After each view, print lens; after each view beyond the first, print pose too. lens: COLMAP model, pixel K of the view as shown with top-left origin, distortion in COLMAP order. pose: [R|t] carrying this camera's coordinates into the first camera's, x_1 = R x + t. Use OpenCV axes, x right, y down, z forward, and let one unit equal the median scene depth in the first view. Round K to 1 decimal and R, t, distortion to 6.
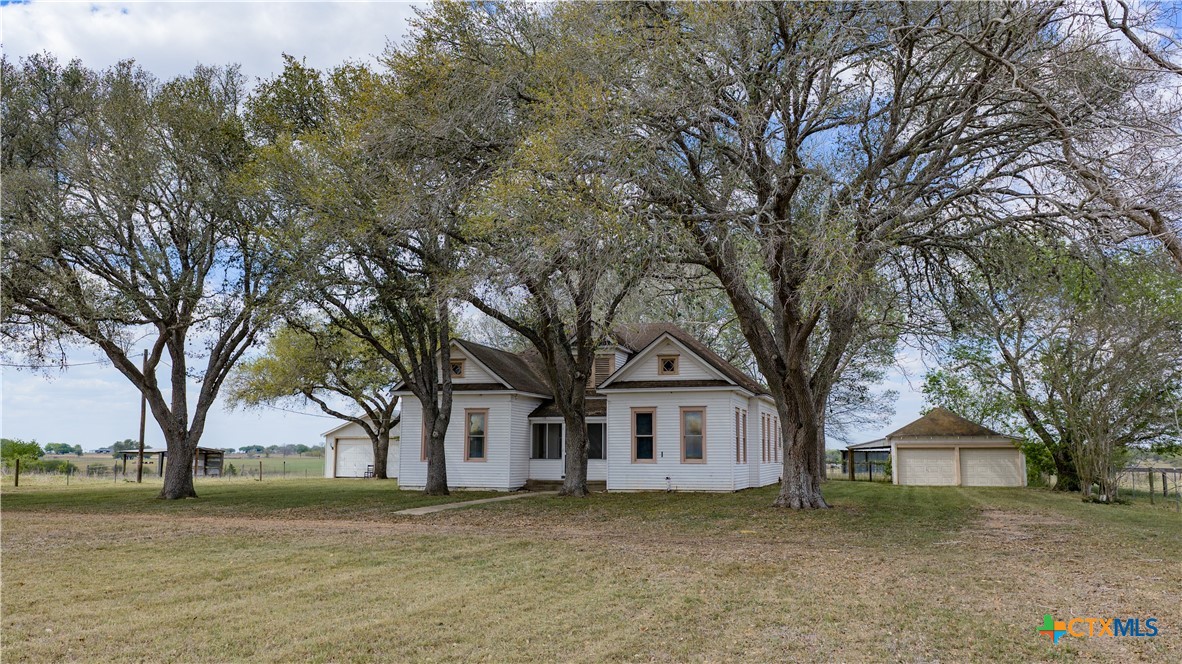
lens RADIAL K [[954.1, 0, 592.3], [0, 954.1, 329.0], [0, 0, 1]] dist [0.028051, -0.064307]
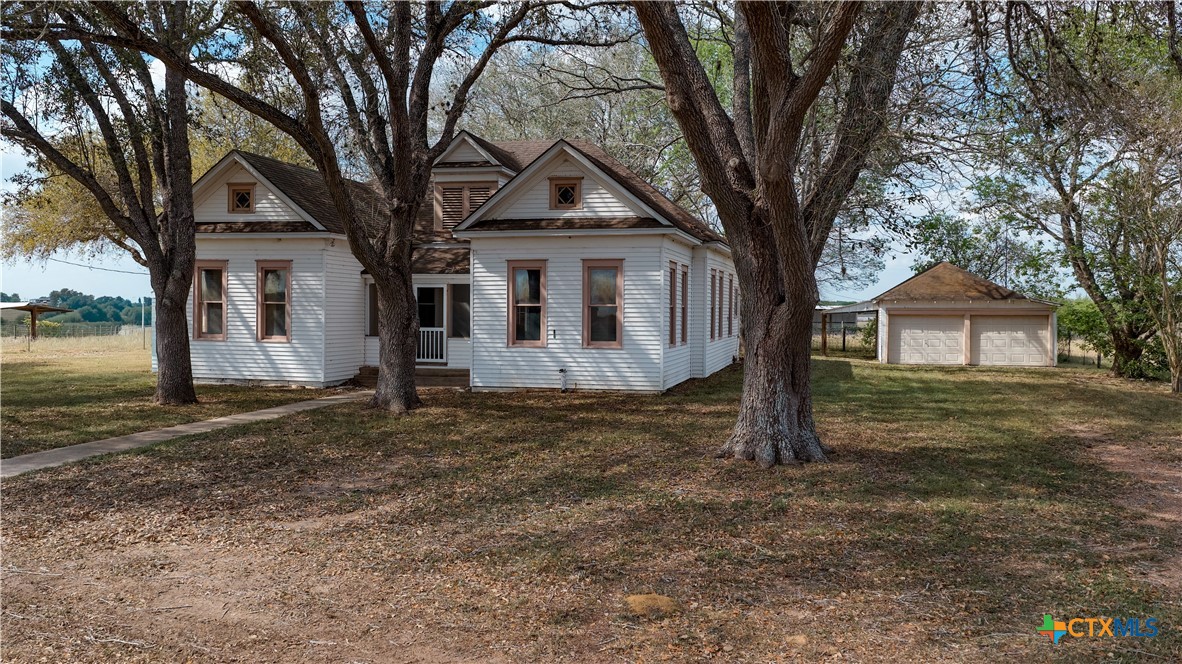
lens RADIAL K [[954.1, 0, 588.1], [0, 954.1, 334.8], [0, 0, 1]] dist [0.028051, -0.064307]
pose [[0.999180, 0.001199, 0.040468, 0.068583], [-0.007690, 0.986985, 0.160630, 0.028202], [-0.039749, -0.160810, 0.986185, 0.358897]]
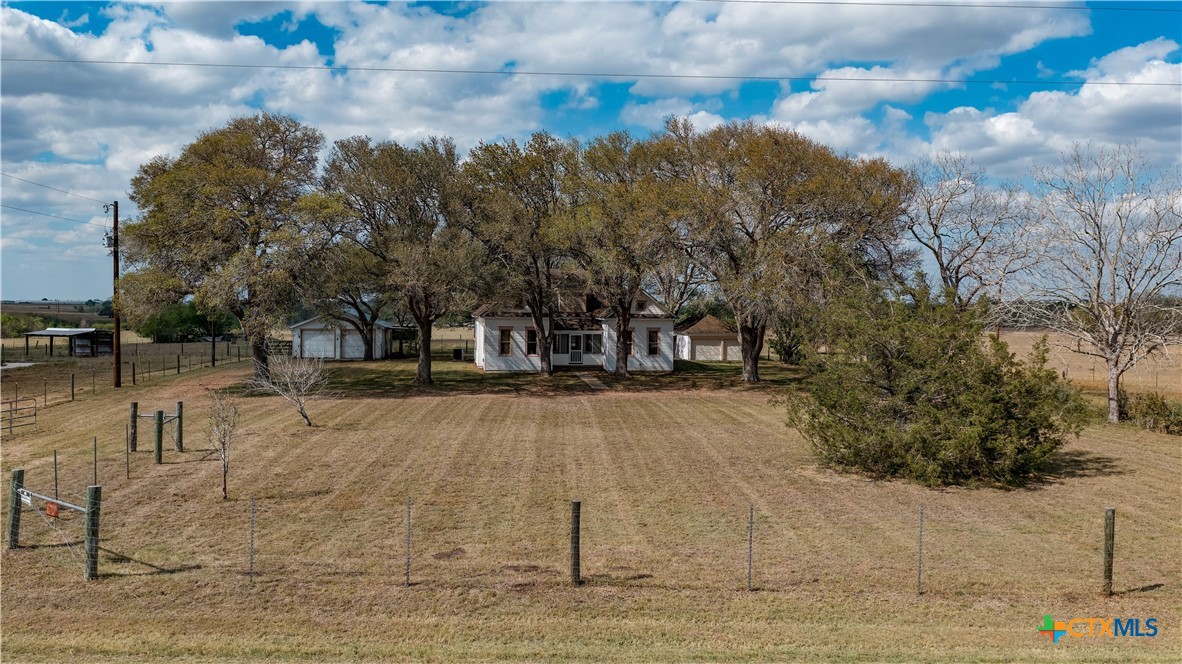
lens RADIAL K [[954.1, 0, 592.2], [0, 954.1, 330.0], [0, 0, 1]] dist [0.028051, -0.064307]
pose [[0.906300, -0.005170, 0.422604, -0.810750], [-0.060969, 0.987867, 0.142836, -0.179844], [-0.418215, -0.155218, 0.894988, -0.669200]]
